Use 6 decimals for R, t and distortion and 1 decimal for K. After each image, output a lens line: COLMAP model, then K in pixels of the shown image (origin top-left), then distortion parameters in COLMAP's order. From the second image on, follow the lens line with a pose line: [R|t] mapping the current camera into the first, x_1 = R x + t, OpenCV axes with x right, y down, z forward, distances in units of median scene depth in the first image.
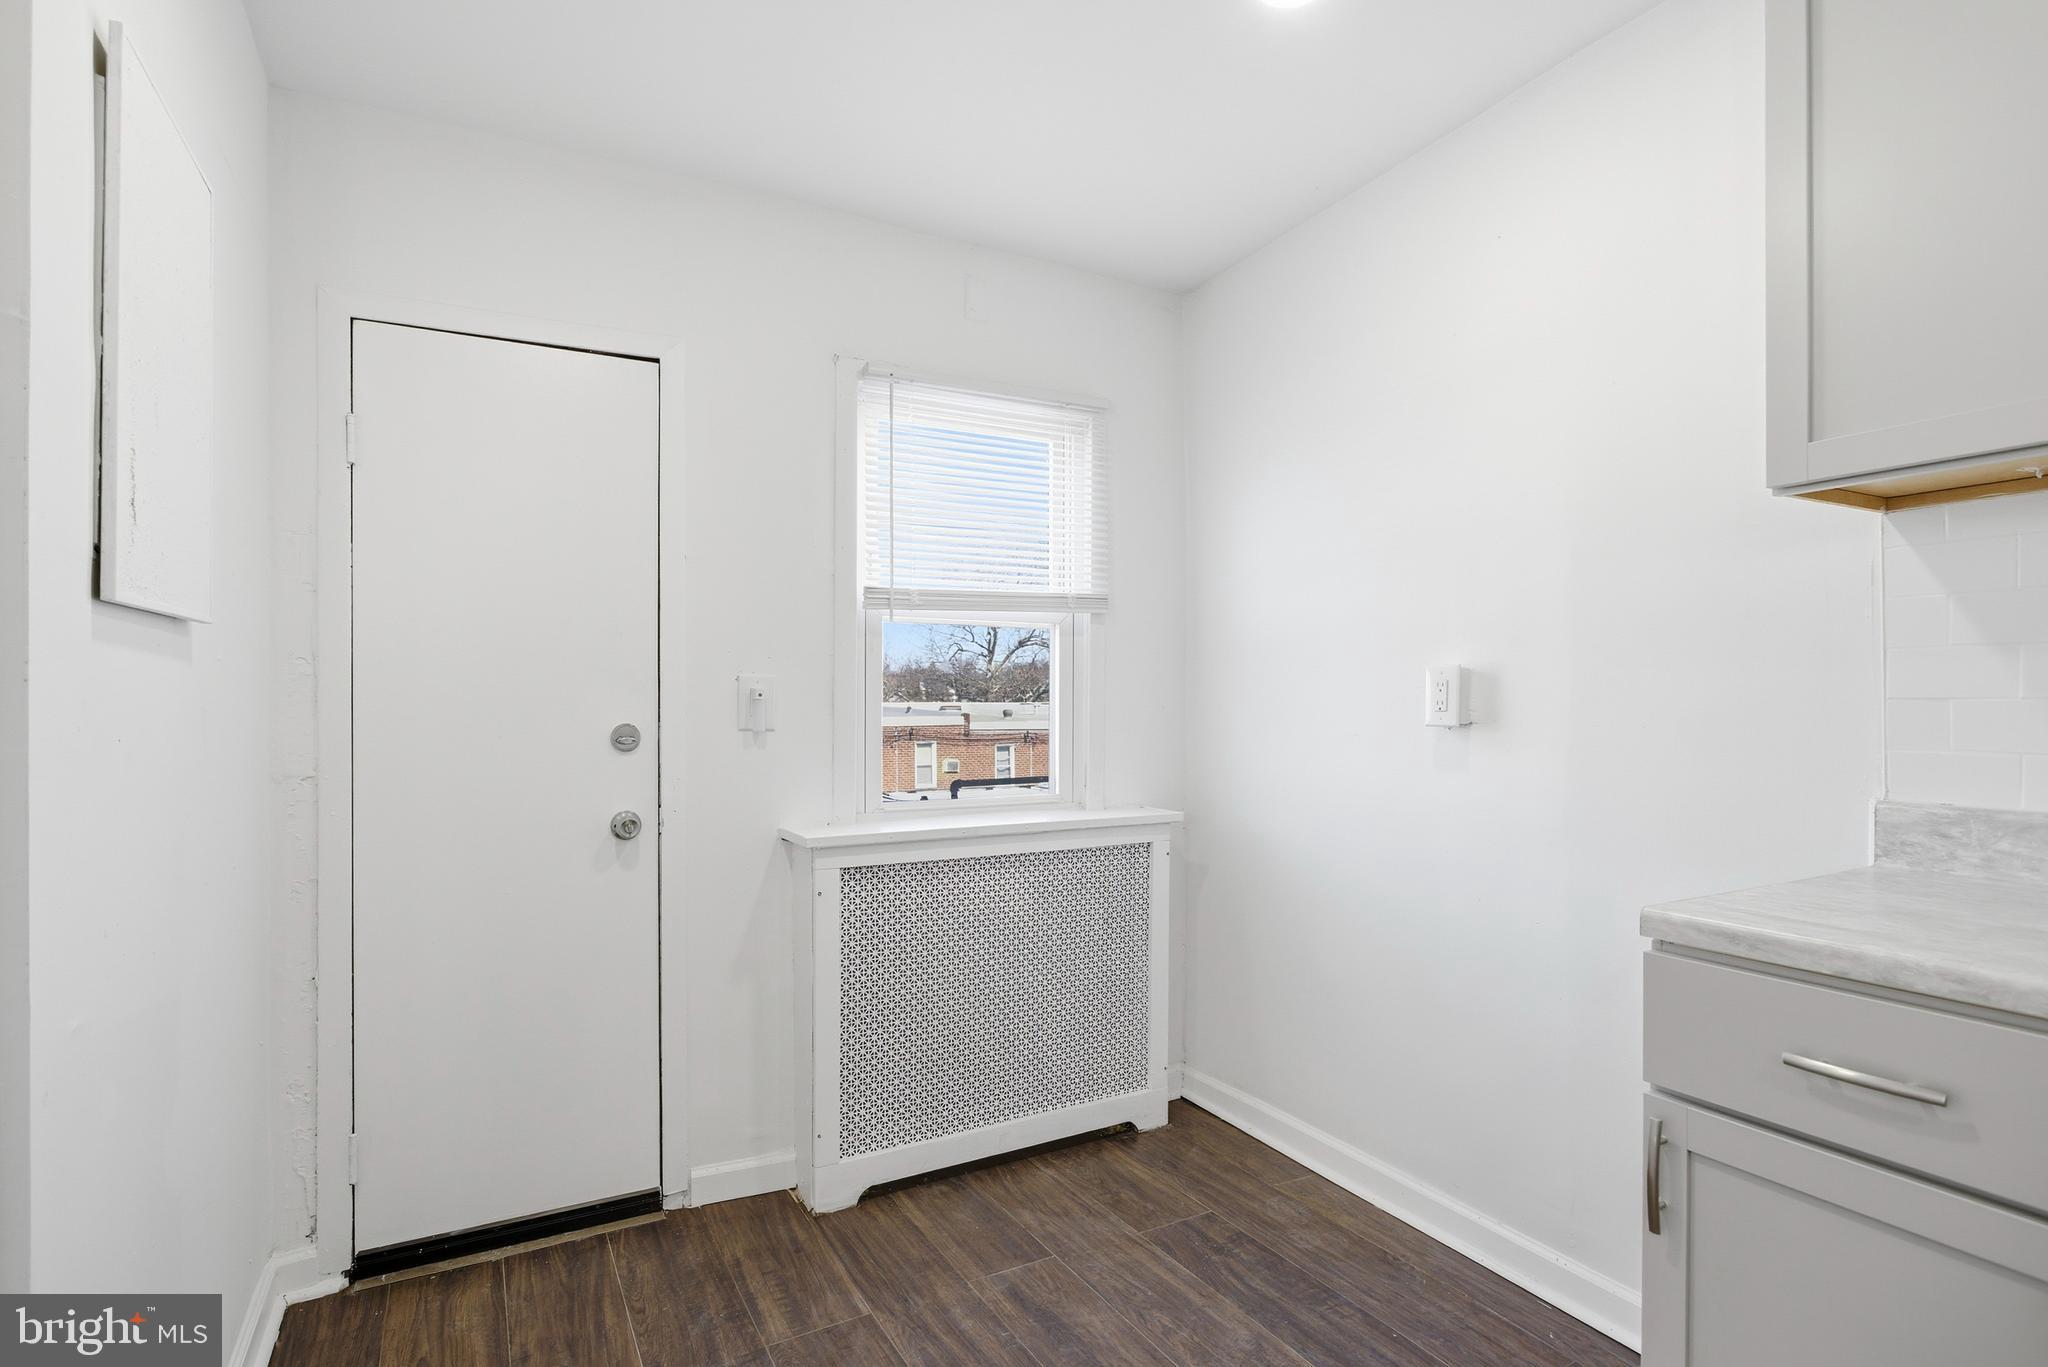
lens RADIAL K [[1008.5, 0, 1028.7], [0, 1008.5, 707.3], [0, 0, 1]] dist [-0.004338, -0.000197]
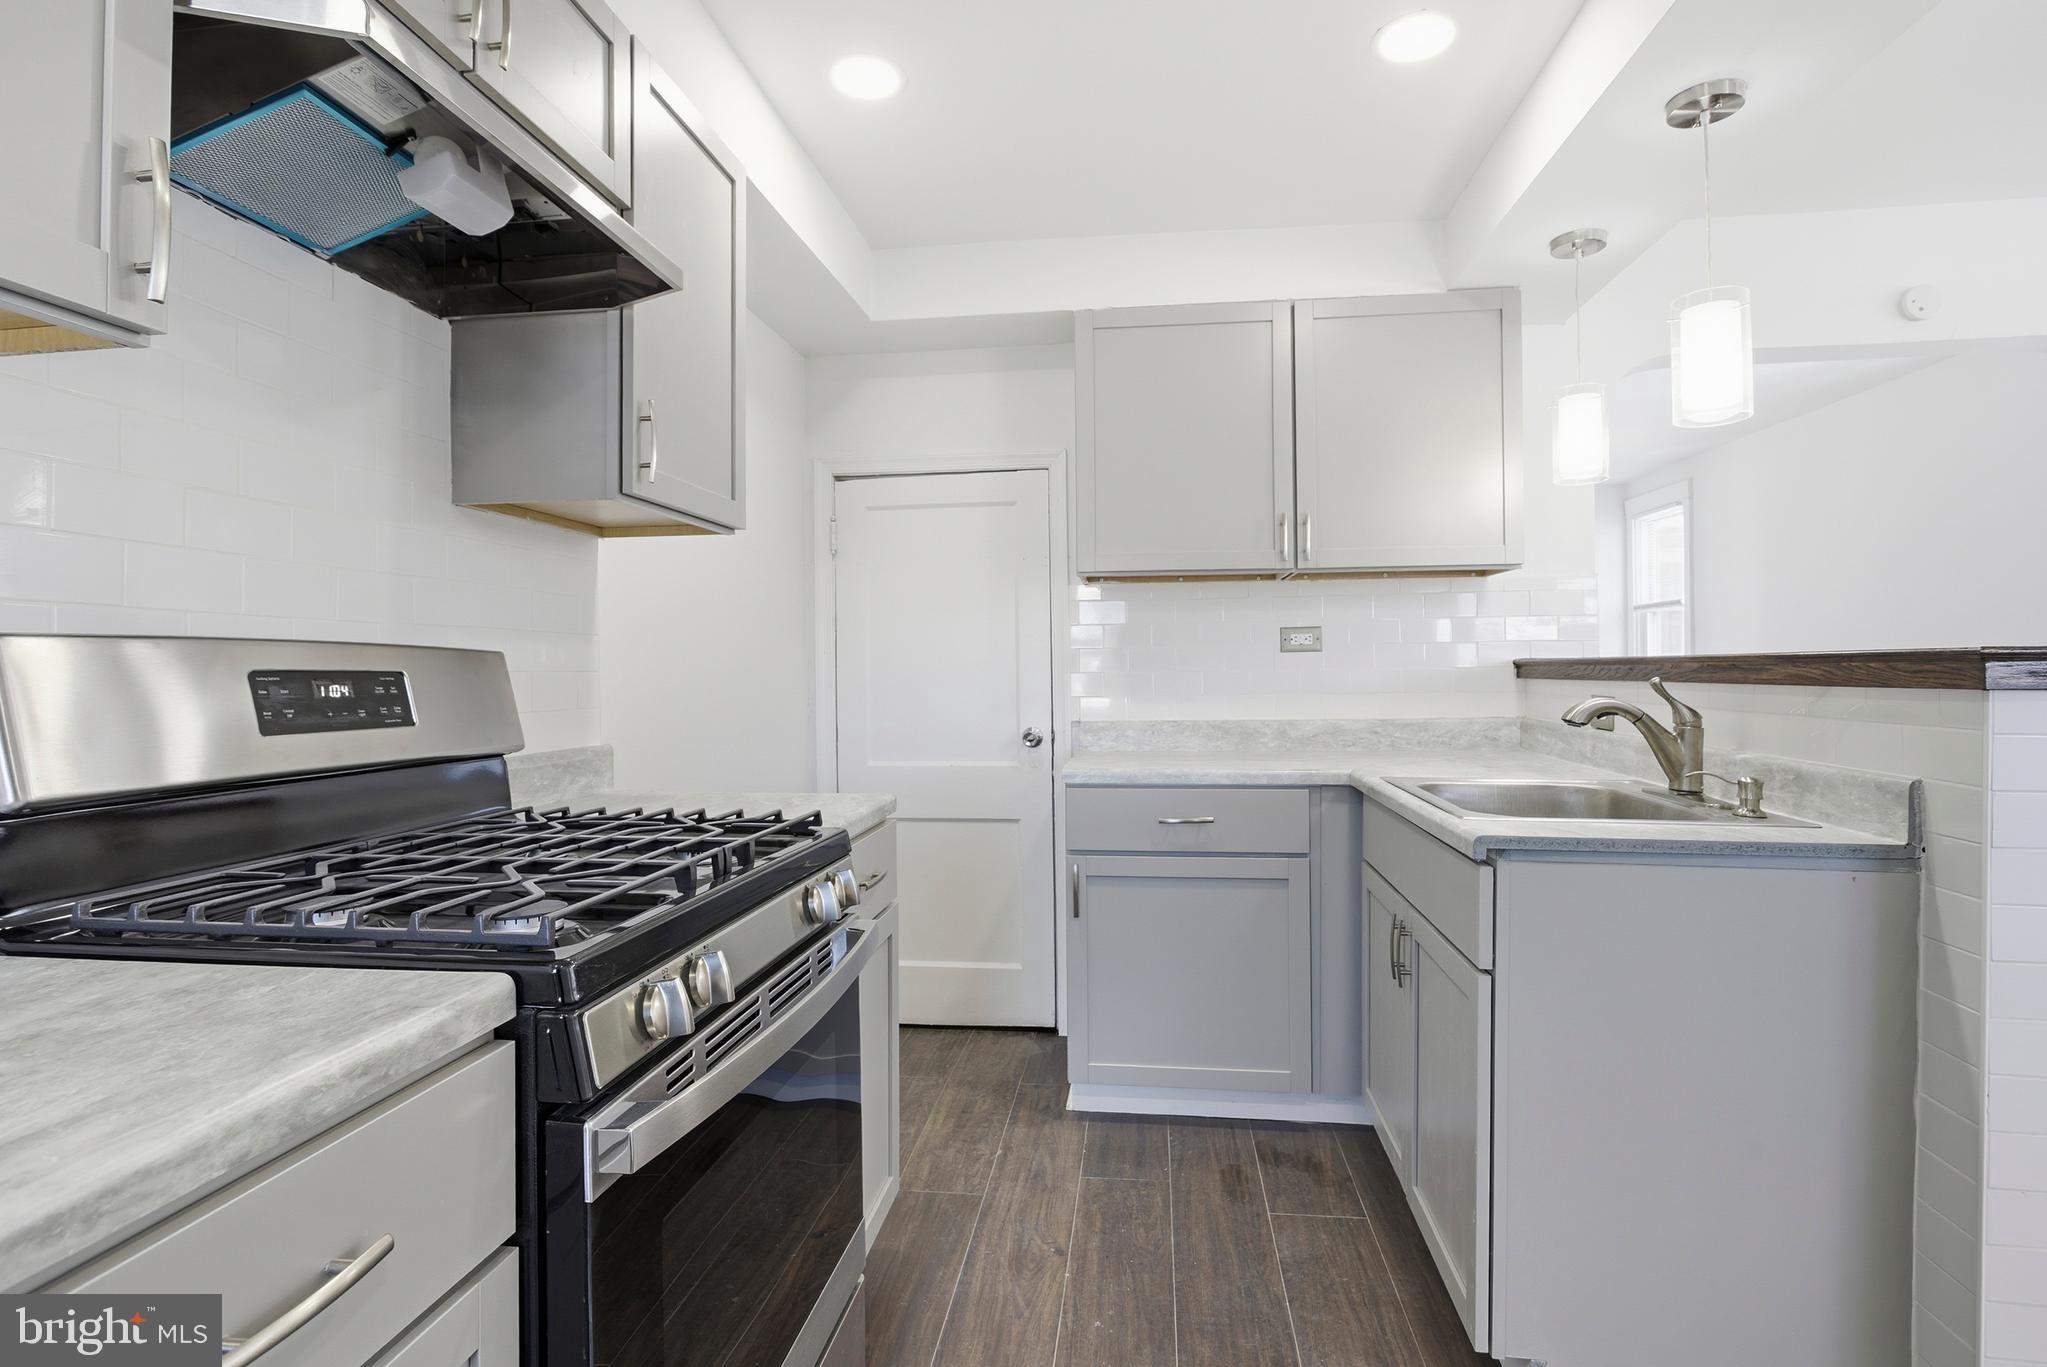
lens RADIAL K [[1010.6, 0, 1026.9], [0, 1010.6, 658.2], [0, 0, 1]] dist [-0.006868, -0.000043]
pose [[-0.804576, 0.015946, 0.593635, 0.056607], [0.011947, 0.999872, -0.010665, -0.001598], [-0.593729, -0.001489, -0.804664, 0.556243]]
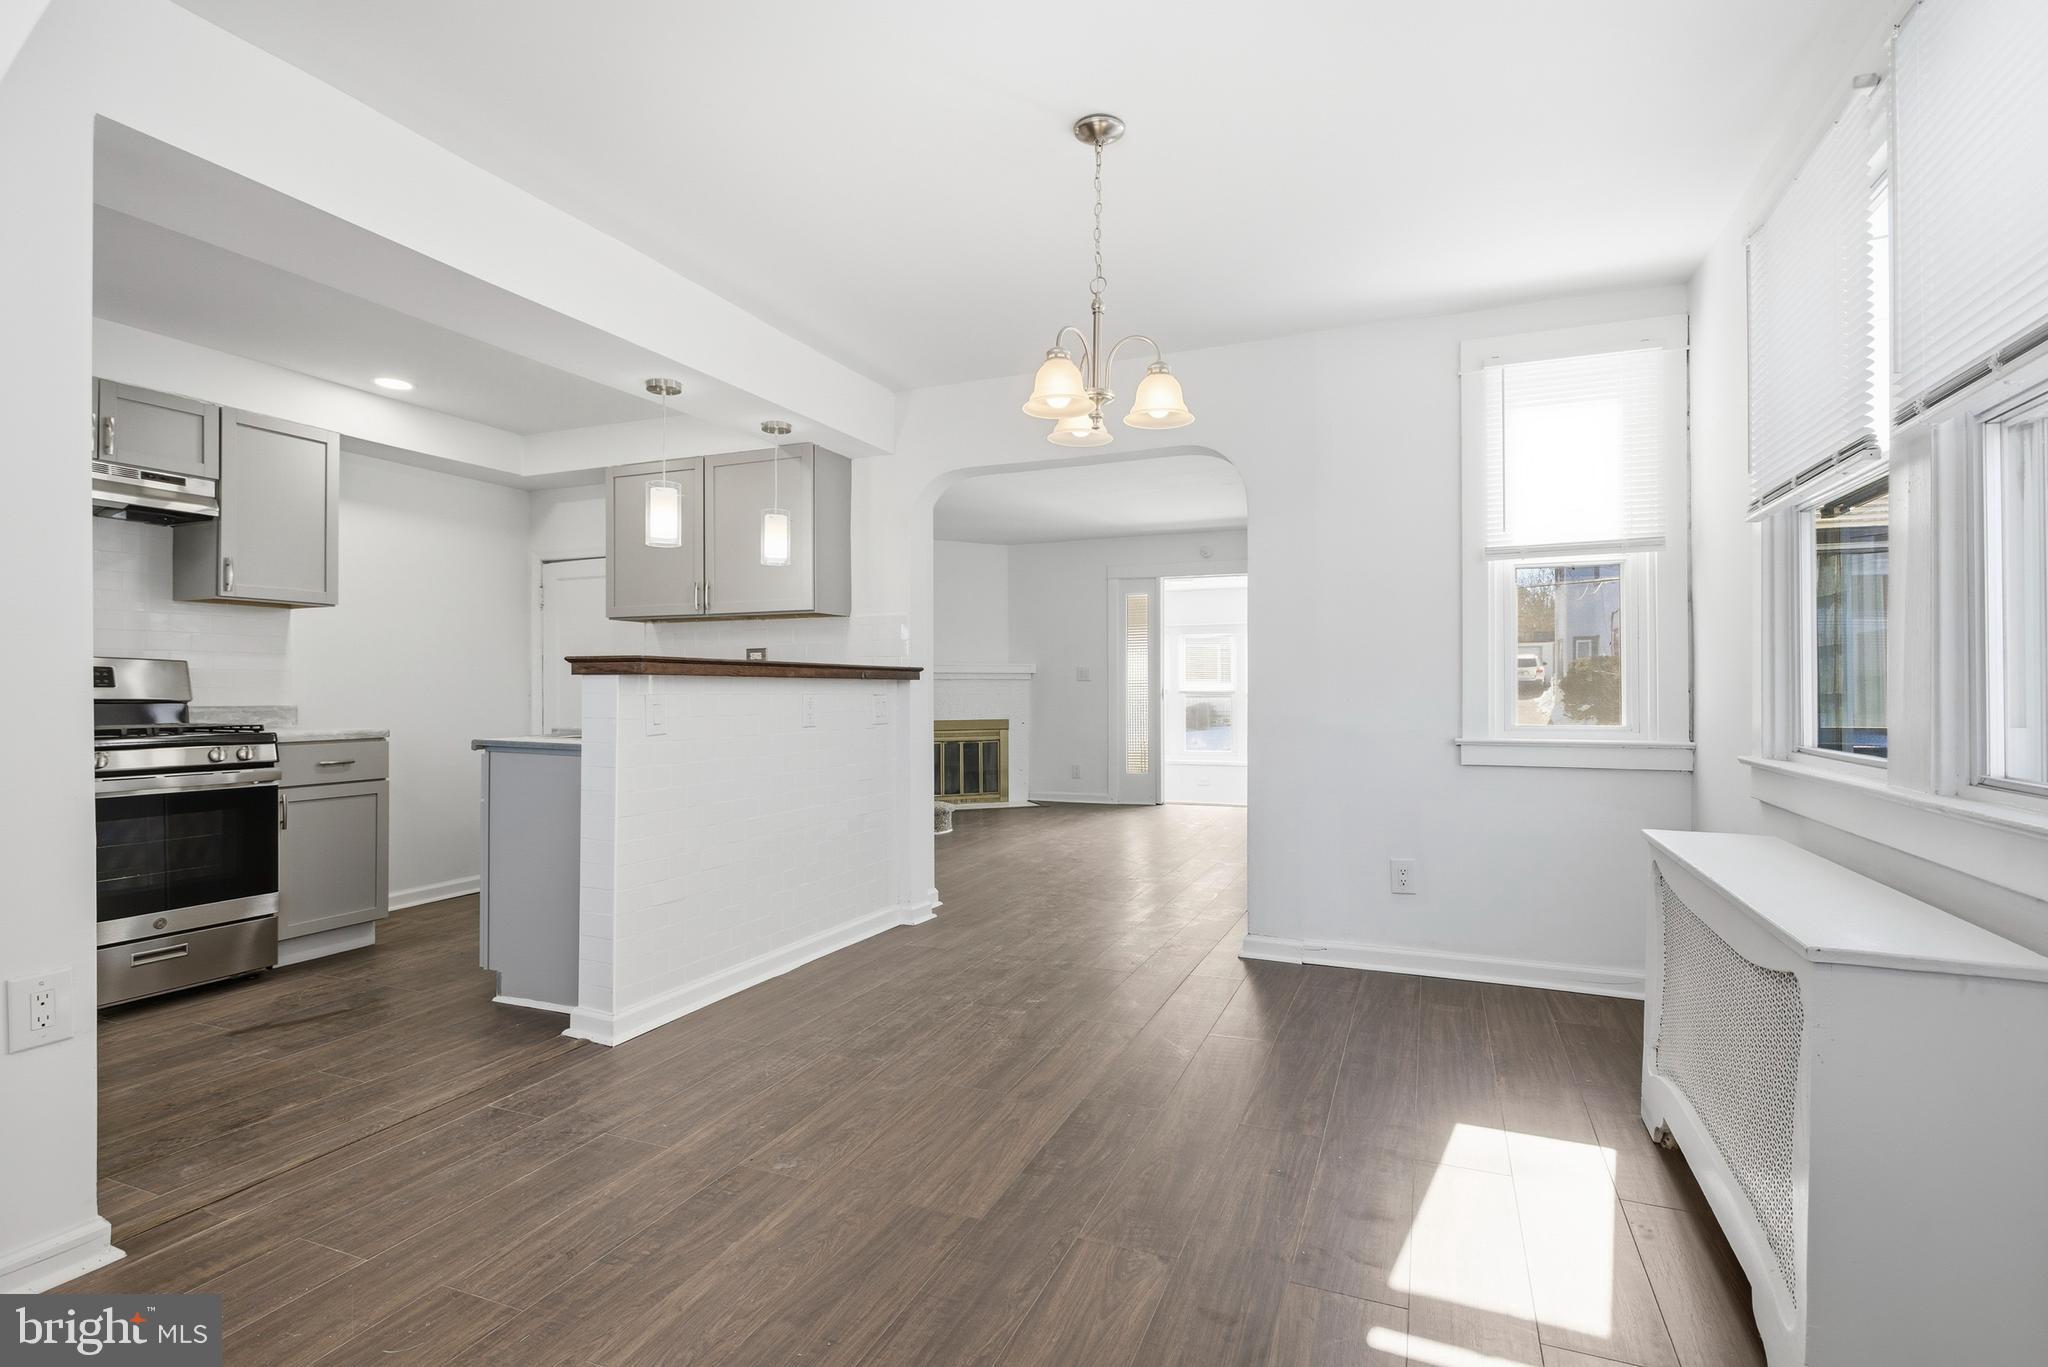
lens RADIAL K [[993.7, 0, 985.7], [0, 993.7, 680.1], [0, 0, 1]] dist [0.034457, -0.000148]
pose [[-0.593483, 0.013196, 0.804738, -1.548085], [0.005360, 0.999908, -0.012444, 0.046812], [-0.804828, -0.003072, -0.593500, 0.106648]]
